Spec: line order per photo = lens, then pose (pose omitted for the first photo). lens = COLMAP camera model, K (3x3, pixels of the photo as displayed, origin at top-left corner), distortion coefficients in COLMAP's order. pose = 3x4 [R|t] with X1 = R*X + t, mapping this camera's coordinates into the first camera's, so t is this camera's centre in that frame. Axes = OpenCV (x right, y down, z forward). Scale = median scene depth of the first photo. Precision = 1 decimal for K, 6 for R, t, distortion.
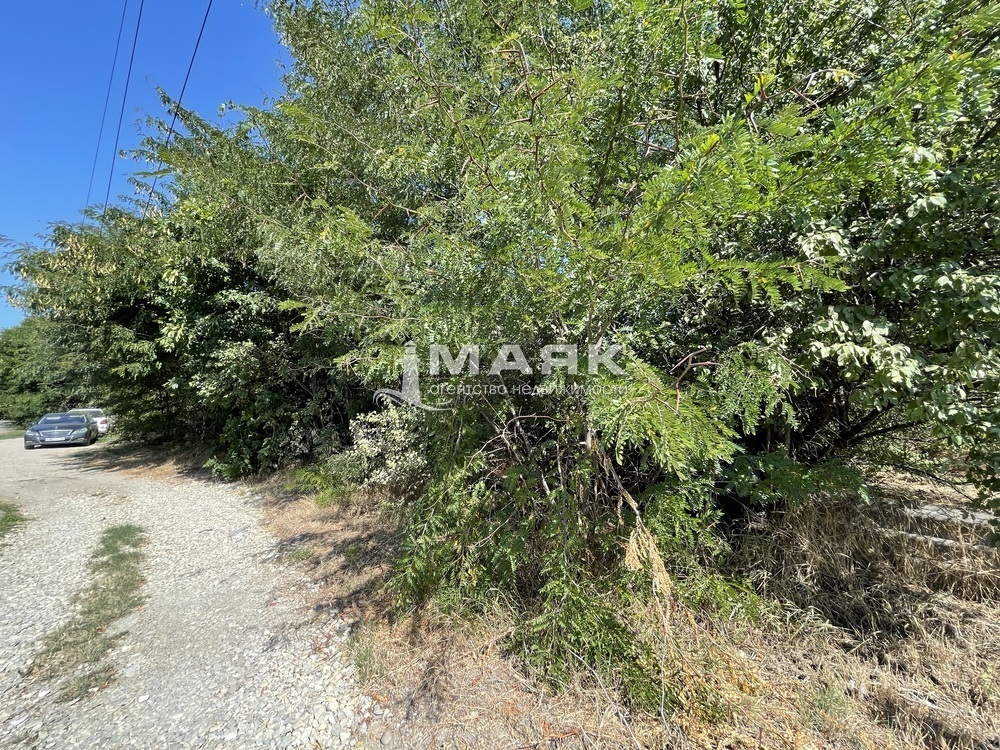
lens RADIAL K [[402.8, 0, 503.3], [0, 402.8, 376.7], [0, 0, 1]] dist [-0.002990, 0.000158]
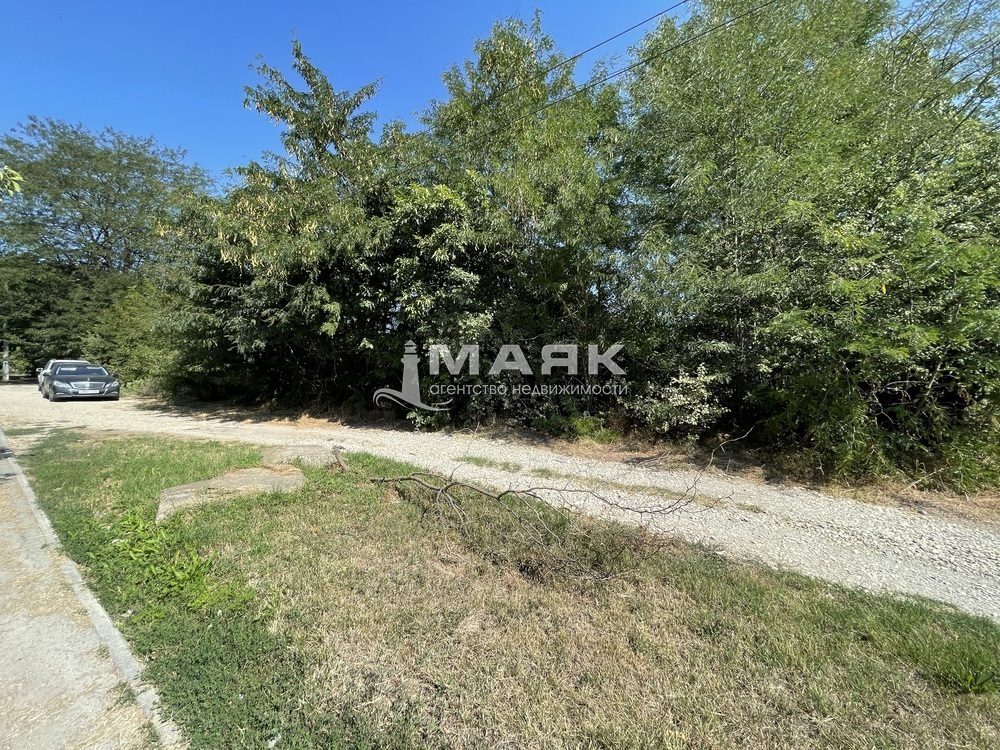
lens RADIAL K [[402.8, 0, 501.7], [0, 402.8, 379.8], [0, 0, 1]] dist [-0.002990, 0.000158]
pose [[0.979982, 0.046208, 0.193652, -2.230434], [-0.059136, 0.996353, 0.061513, 0.088255], [-0.190103, -0.071733, 0.979140, -0.550134]]
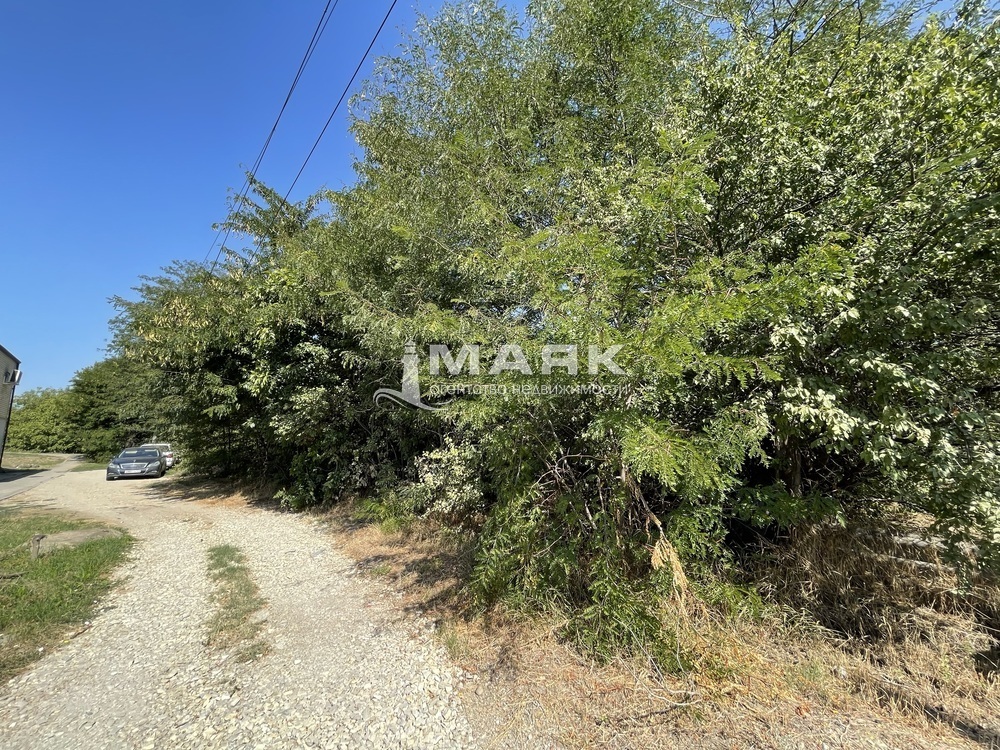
lens RADIAL K [[402.8, 0, 504.6], [0, 402.8, 375.4], [0, 0, 1]] dist [-0.002990, 0.000158]
pose [[0.997511, -0.004683, -0.070354, -0.070923], [-0.002000, 0.995511, -0.094624, -0.035572], [0.070481, 0.094529, 0.993024, -0.325340]]
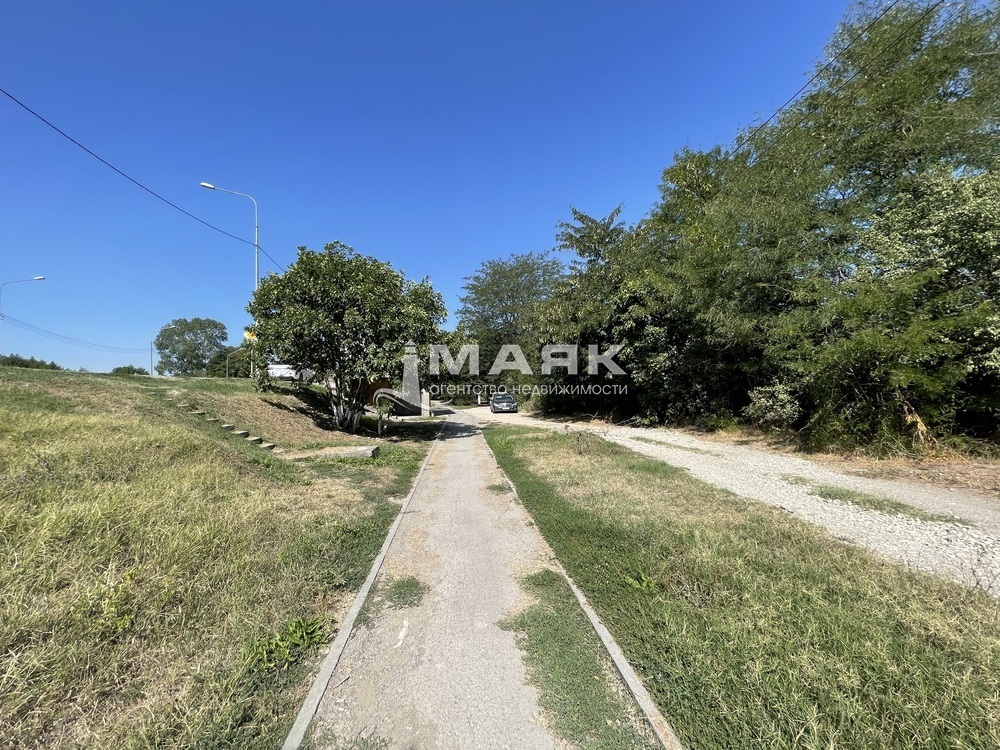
lens RADIAL K [[402.8, 0, 499.8], [0, 402.8, 377.9], [0, 0, 1]] dist [-0.002990, 0.000158]
pose [[0.797687, -0.025197, -0.602545, -0.293685], [0.047136, 0.998675, 0.020640, -0.119940], [0.601227, -0.044866, 0.797818, -2.781962]]
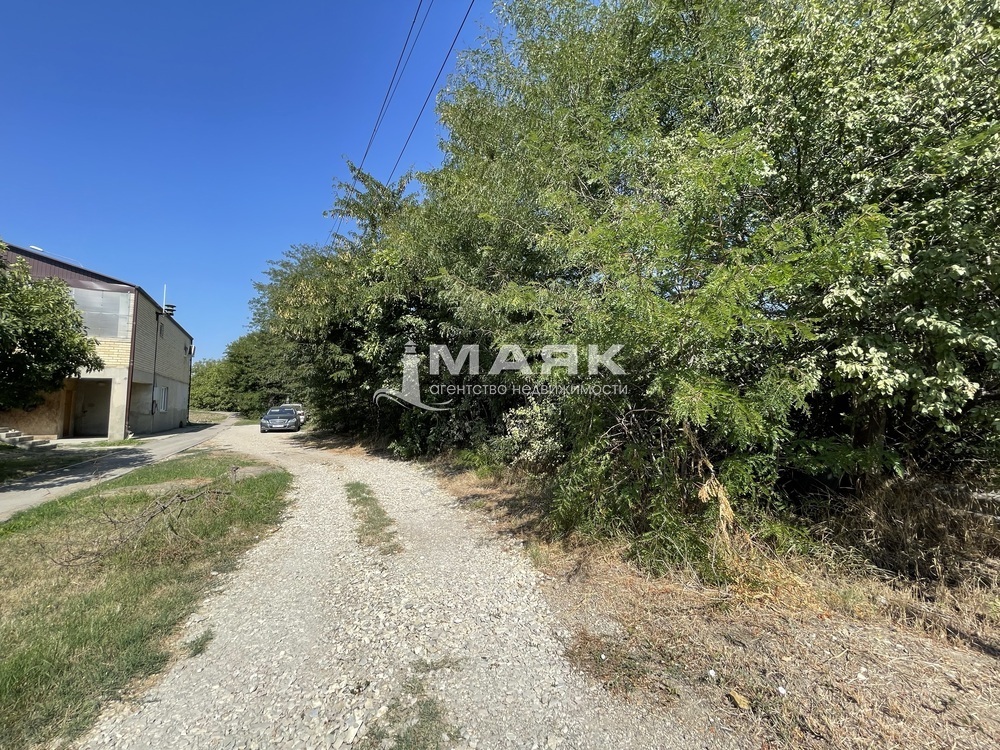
lens RADIAL K [[402.8, 0, 506.1], [0, 402.8, 374.9], [0, 0, 1]] dist [-0.002990, 0.000158]
pose [[0.961160, -0.007517, -0.275891, -0.002505], [0.005978, 0.999962, -0.006419, -0.023238], [0.275929, 0.004520, 0.961168, -0.547948]]
